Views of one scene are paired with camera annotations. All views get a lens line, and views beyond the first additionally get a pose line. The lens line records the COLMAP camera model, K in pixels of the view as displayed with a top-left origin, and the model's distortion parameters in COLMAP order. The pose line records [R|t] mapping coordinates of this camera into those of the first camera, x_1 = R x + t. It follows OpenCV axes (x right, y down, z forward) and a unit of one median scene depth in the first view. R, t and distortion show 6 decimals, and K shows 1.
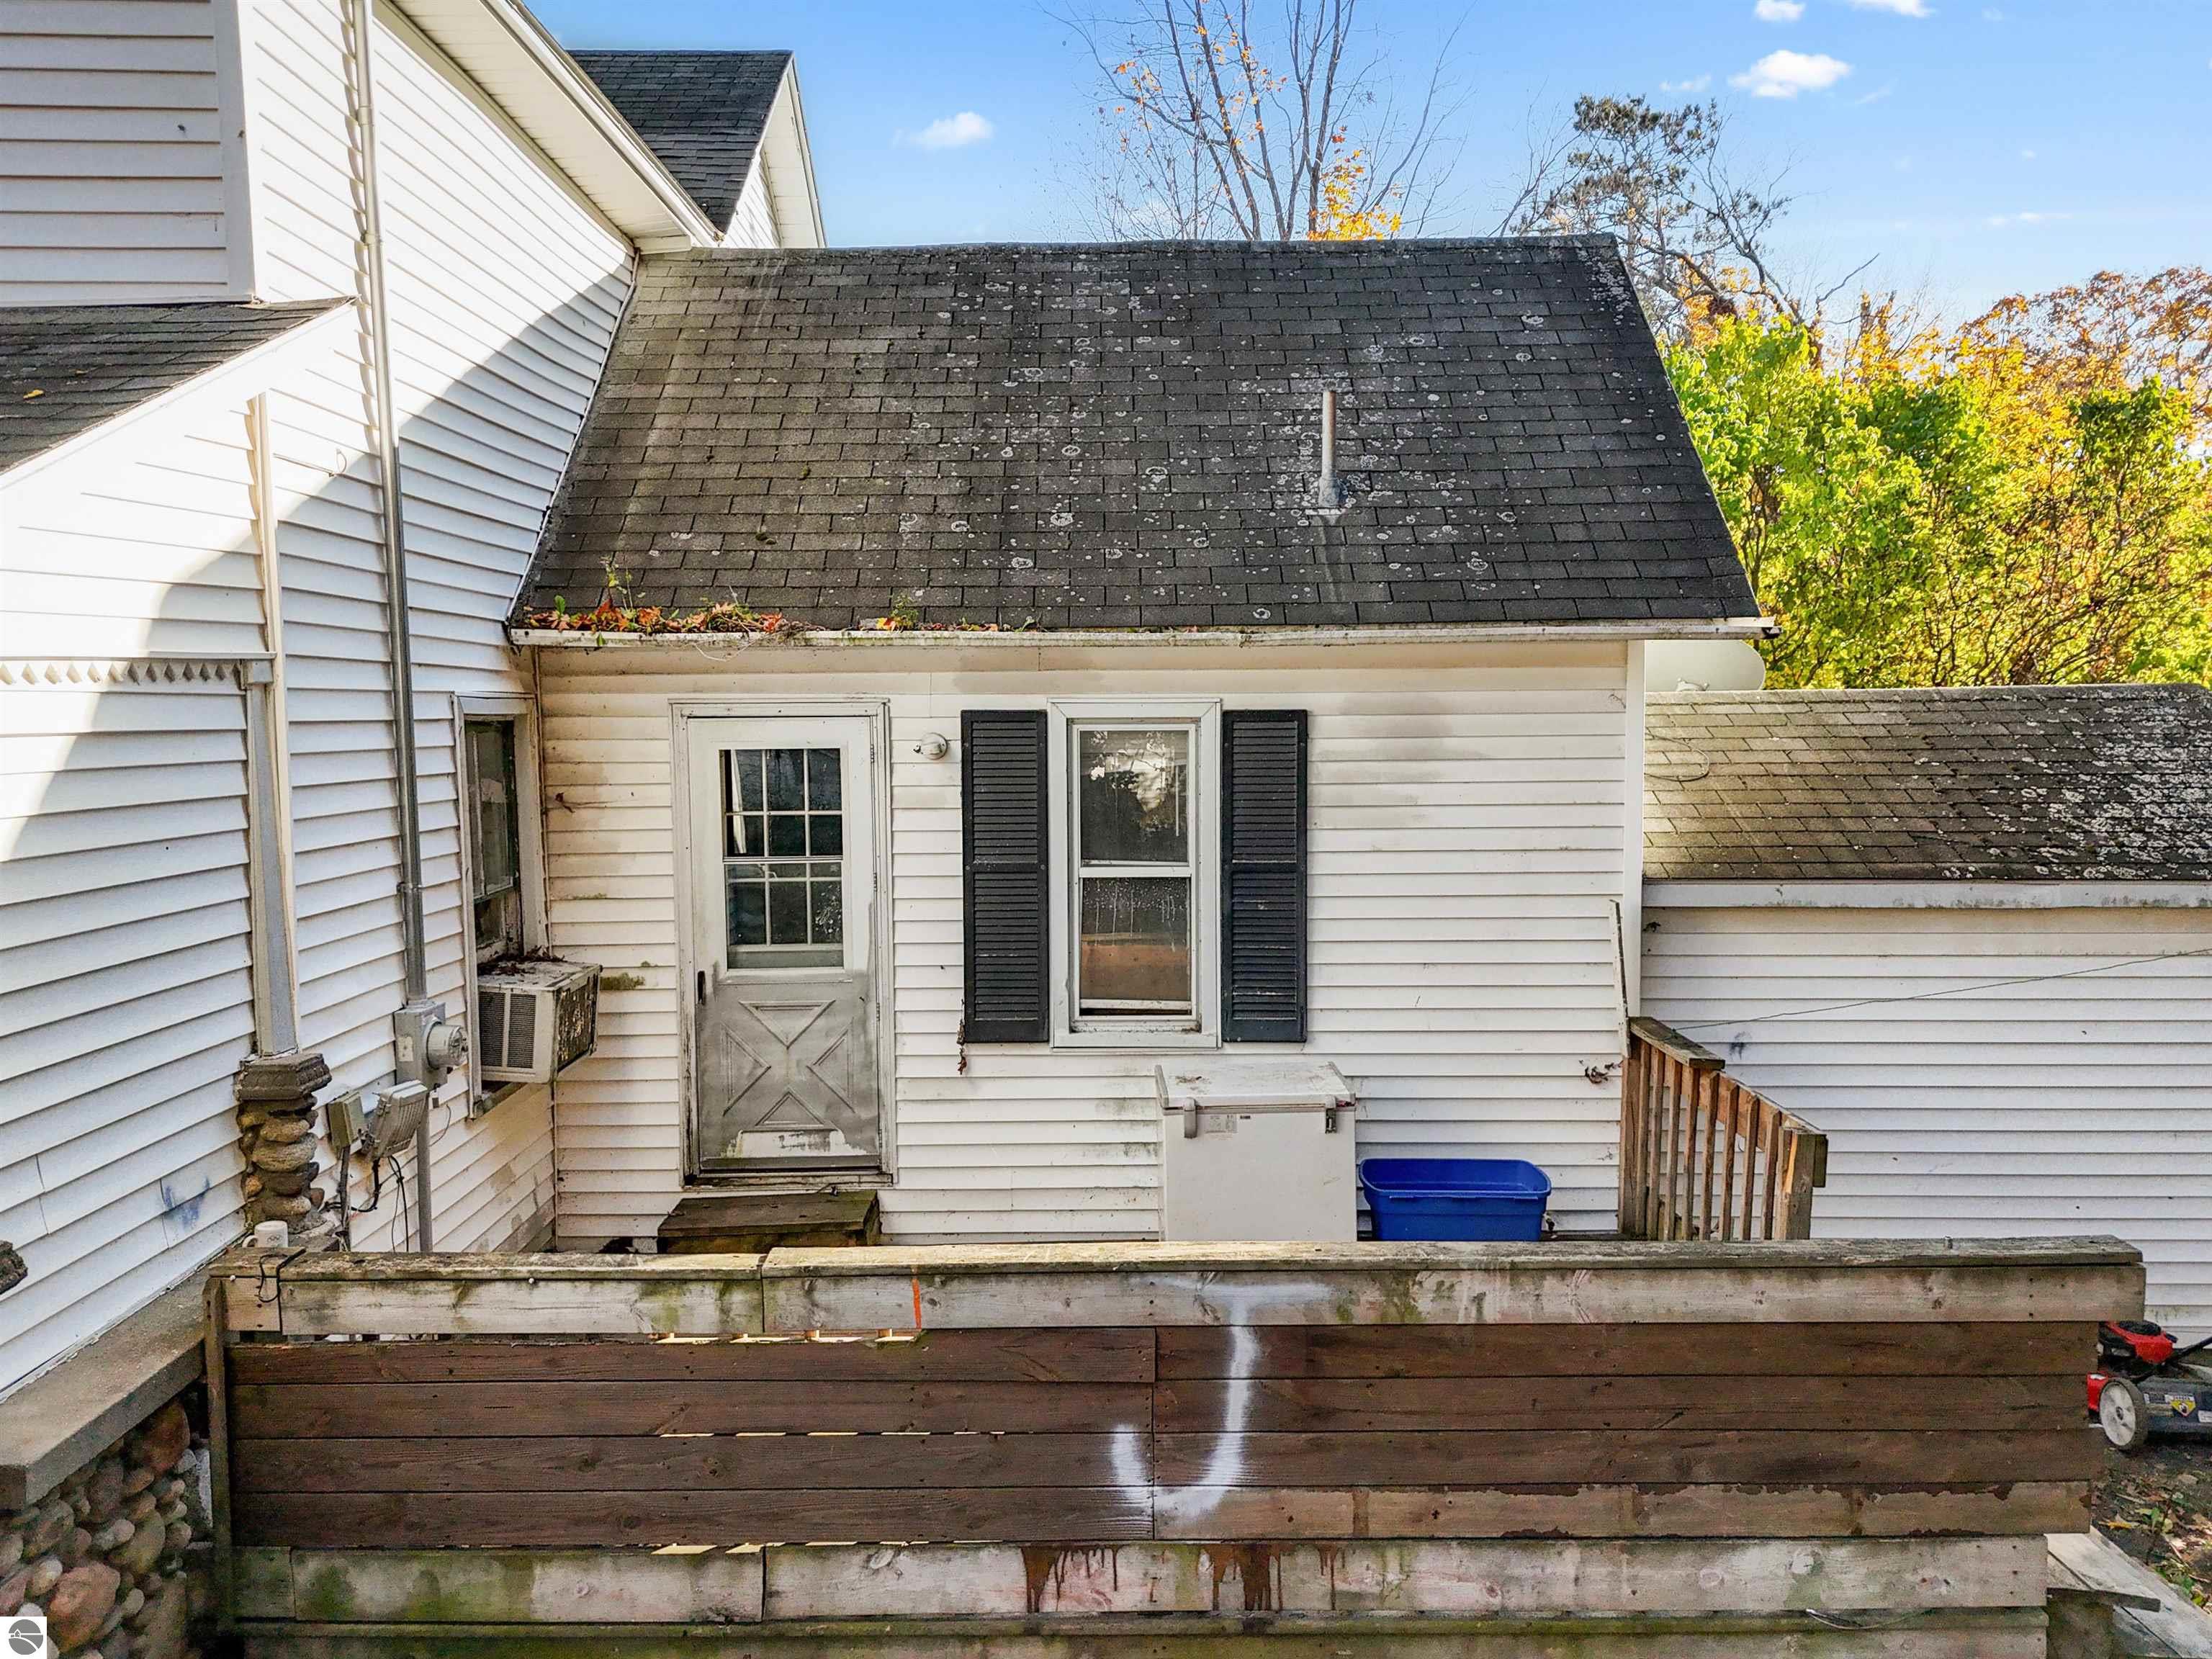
lens RADIAL K [[1595.6, 0, 1106.0], [0, 1595.6, 829.5], [0, 0, 1]] dist [0.104153, -0.120524]
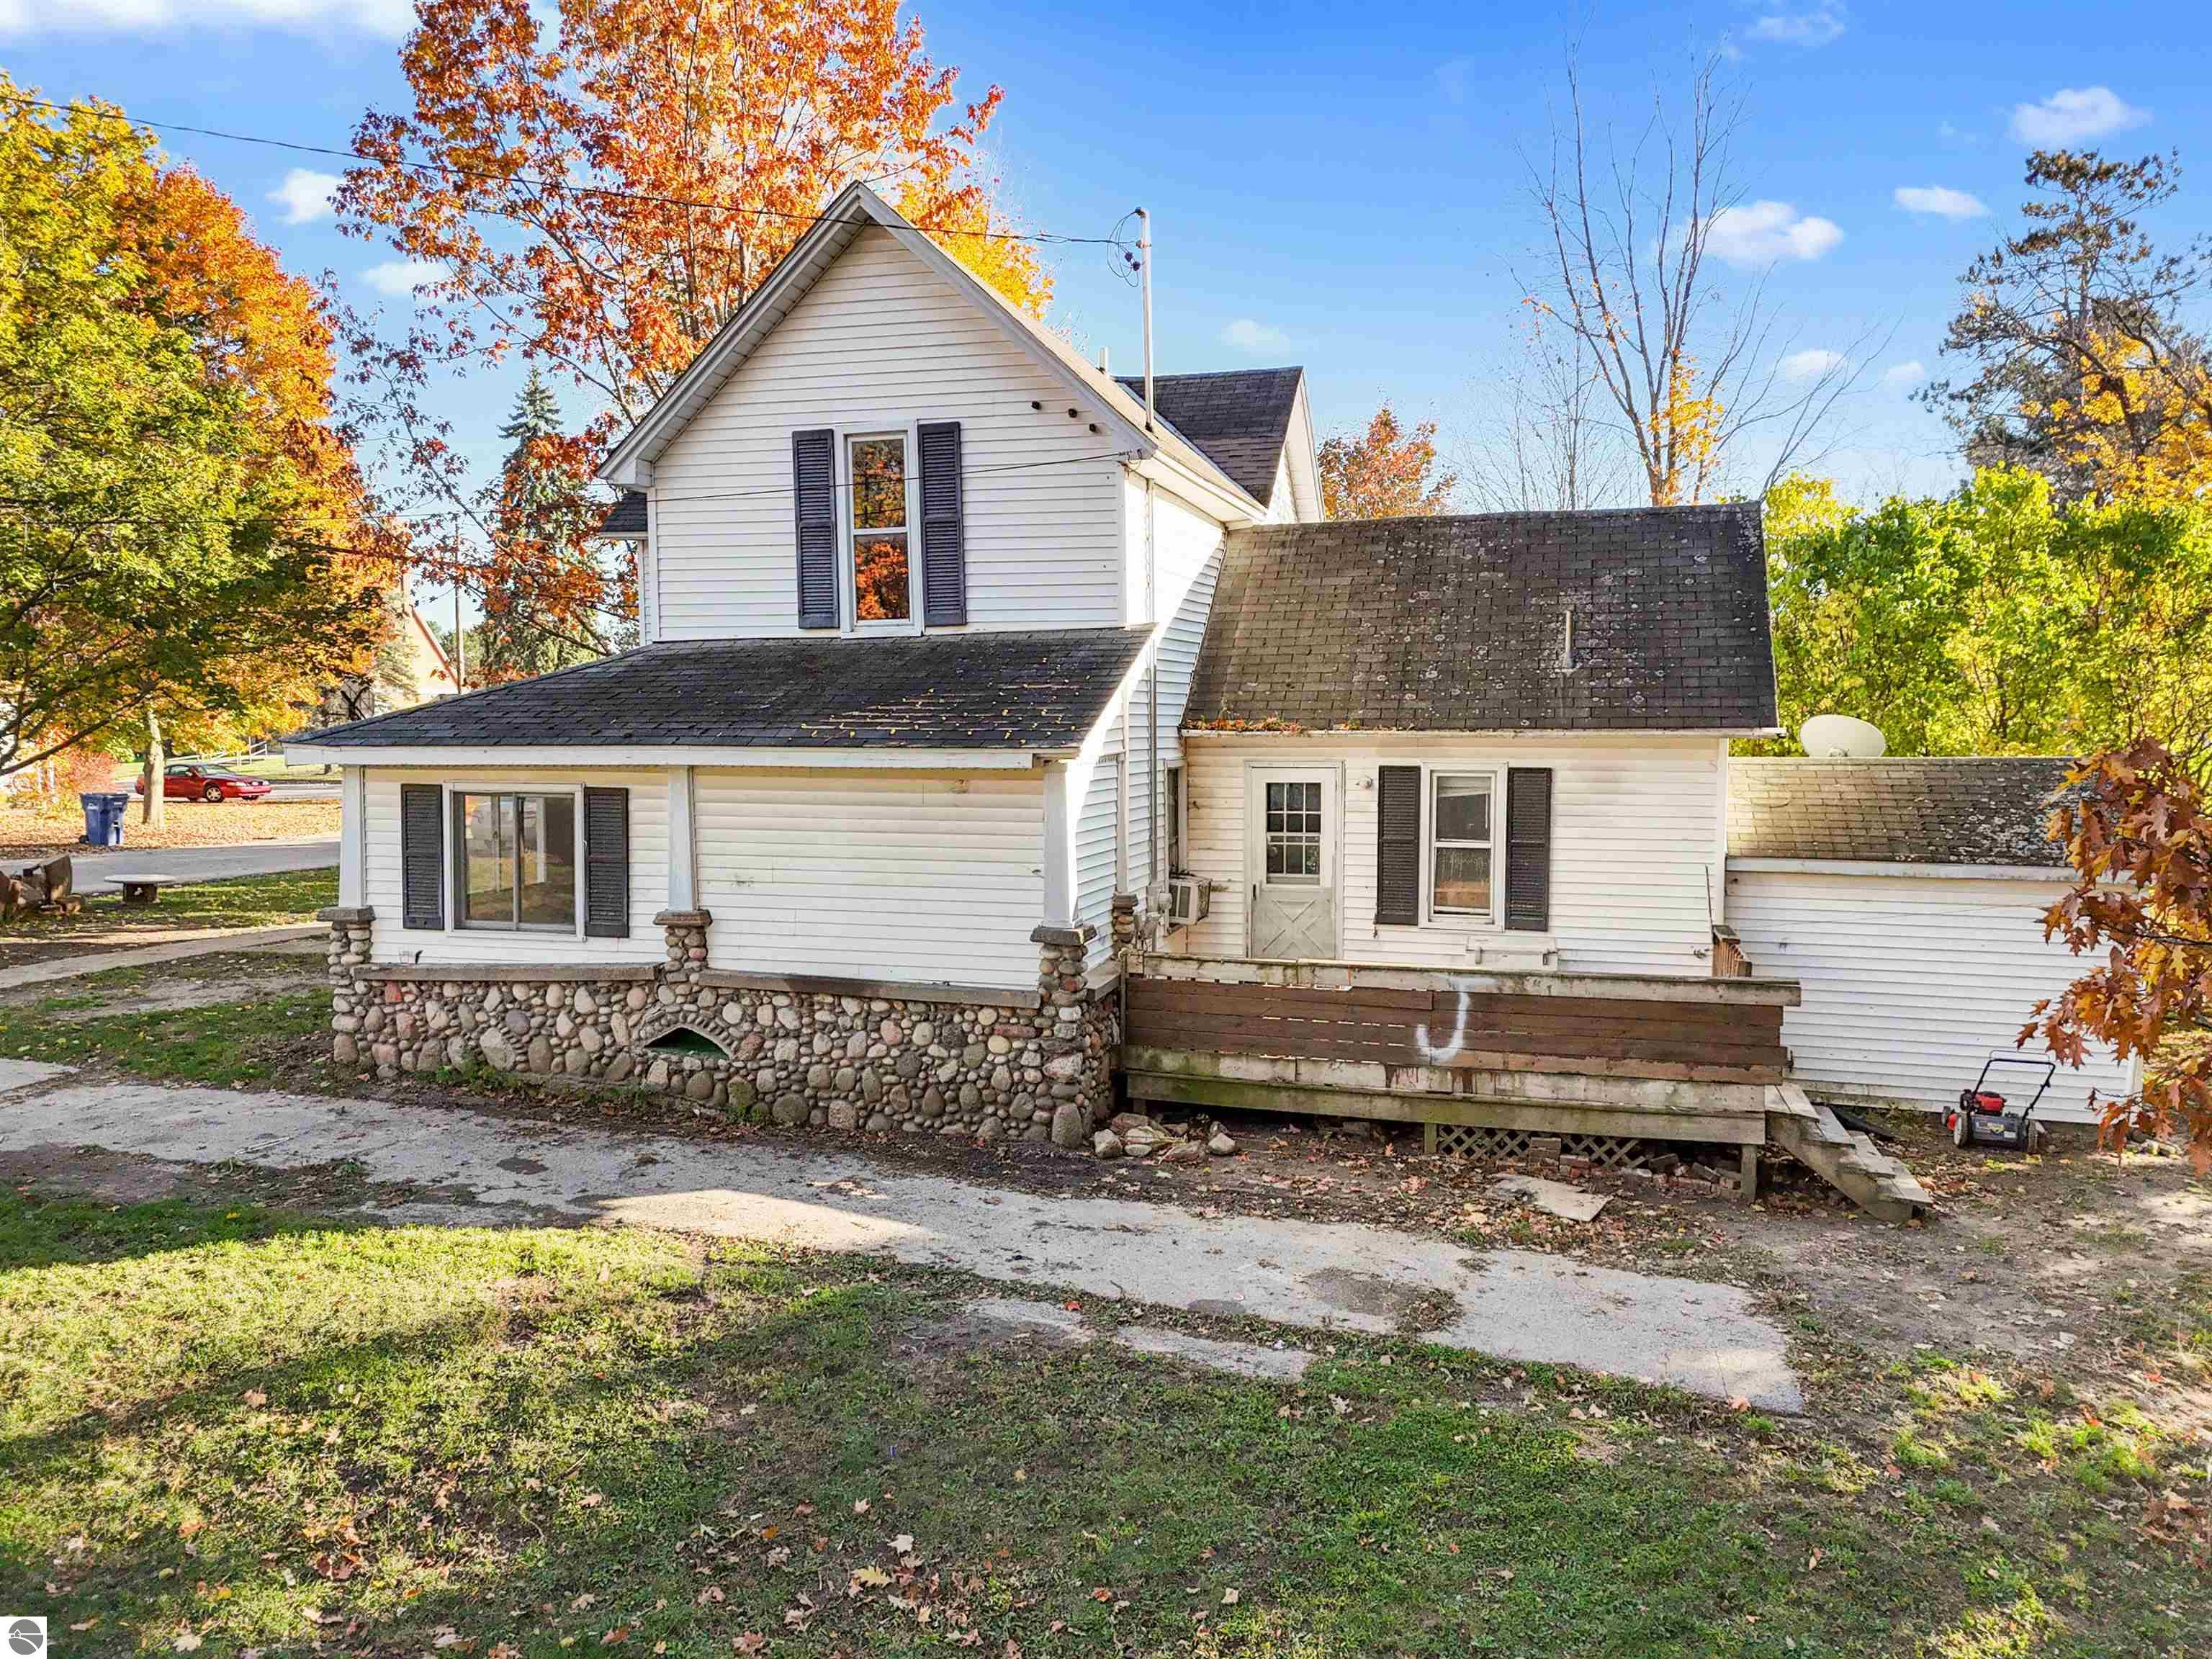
lens RADIAL K [[1595.6, 0, 1106.0], [0, 1595.6, 829.5], [0, 0, 1]] dist [0.104153, -0.120524]
pose [[0.960564, 0.027361, -0.276709, 0.149128], [-0.029212, 0.999570, -0.002570, 0.025531], [0.276520, 0.010552, 0.960950, -1.123187]]
